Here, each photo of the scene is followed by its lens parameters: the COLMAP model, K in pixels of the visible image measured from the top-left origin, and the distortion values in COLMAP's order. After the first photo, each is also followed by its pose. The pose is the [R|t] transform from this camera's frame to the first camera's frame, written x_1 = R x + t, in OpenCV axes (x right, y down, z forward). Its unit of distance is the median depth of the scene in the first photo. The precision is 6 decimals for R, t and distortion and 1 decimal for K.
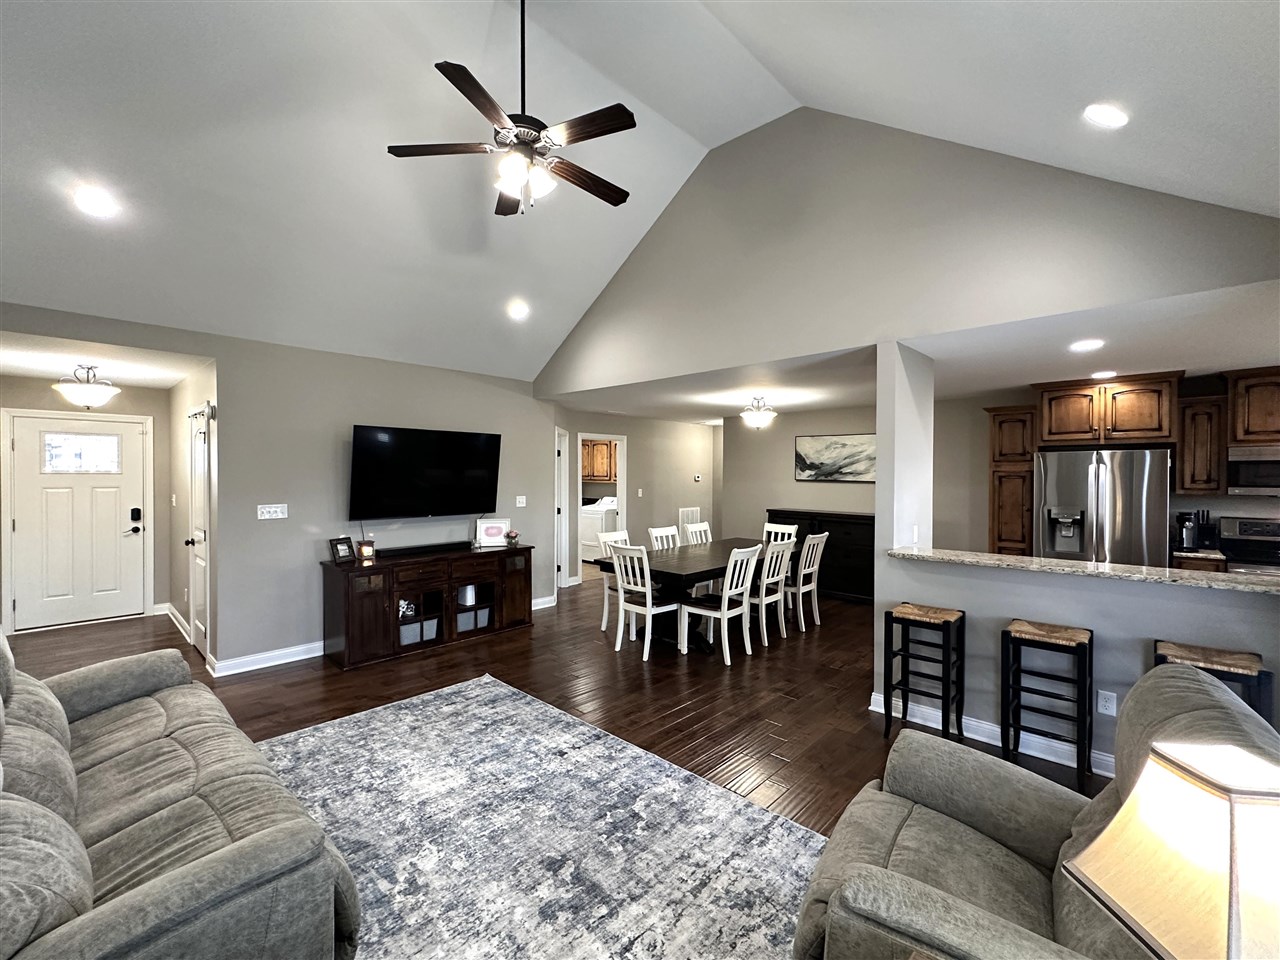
lens RADIAL K [[548.6, 0, 640.0], [0, 548.6, 481.4], [0, 0, 1]] dist [-0.000861, -0.000209]
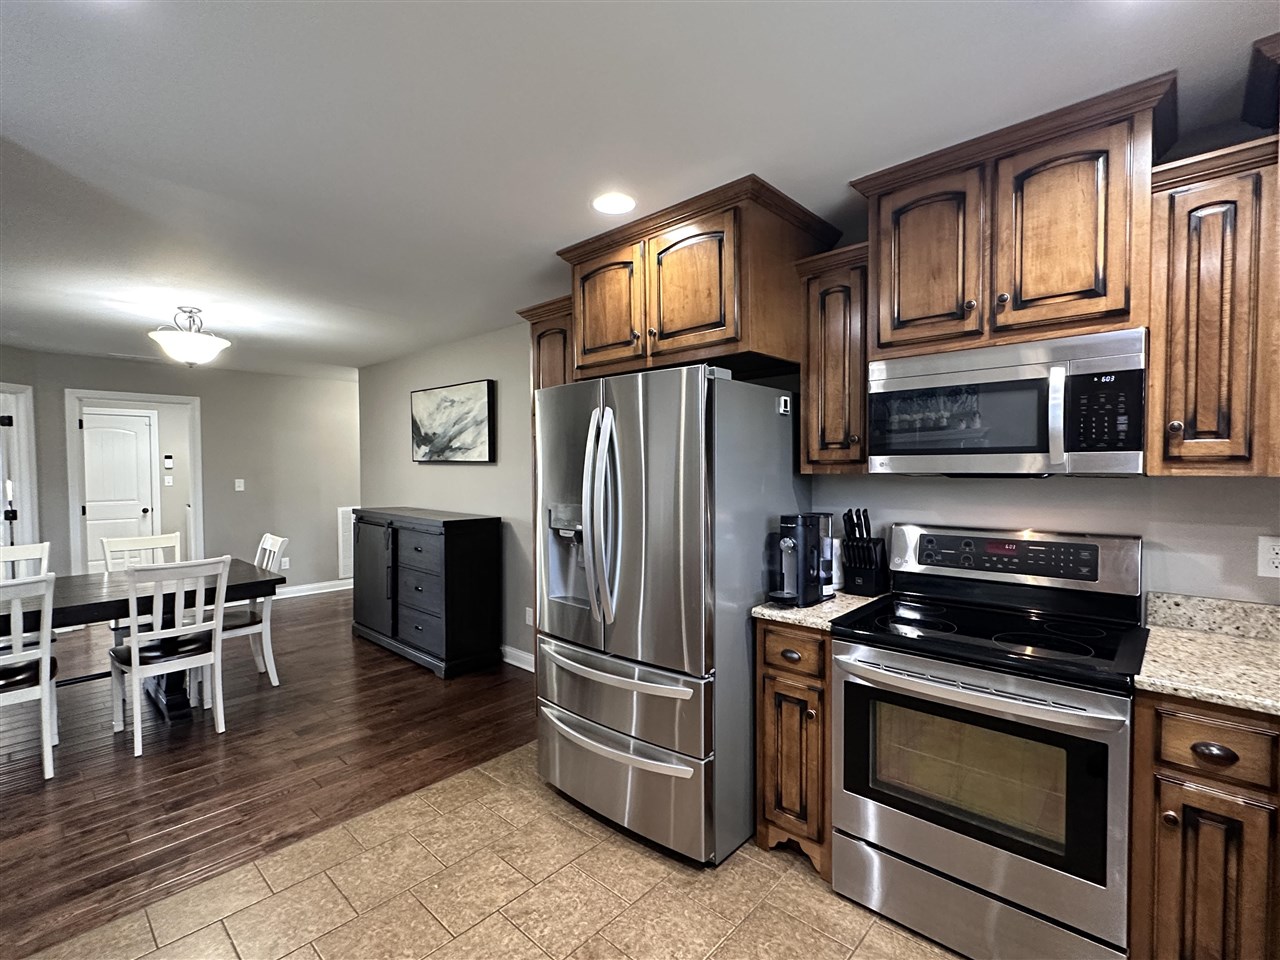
lens RADIAL K [[587.3, 0, 638.9], [0, 587.3, 482.7], [0, 0, 1]] dist [-0.002055, -0.000187]
pose [[0.999856, -0.009085, 0.014349, 0.900165], [0.008884, 0.999862, 0.014022, 0.023831], [-0.014475, -0.013893, 0.999799, 0.552158]]
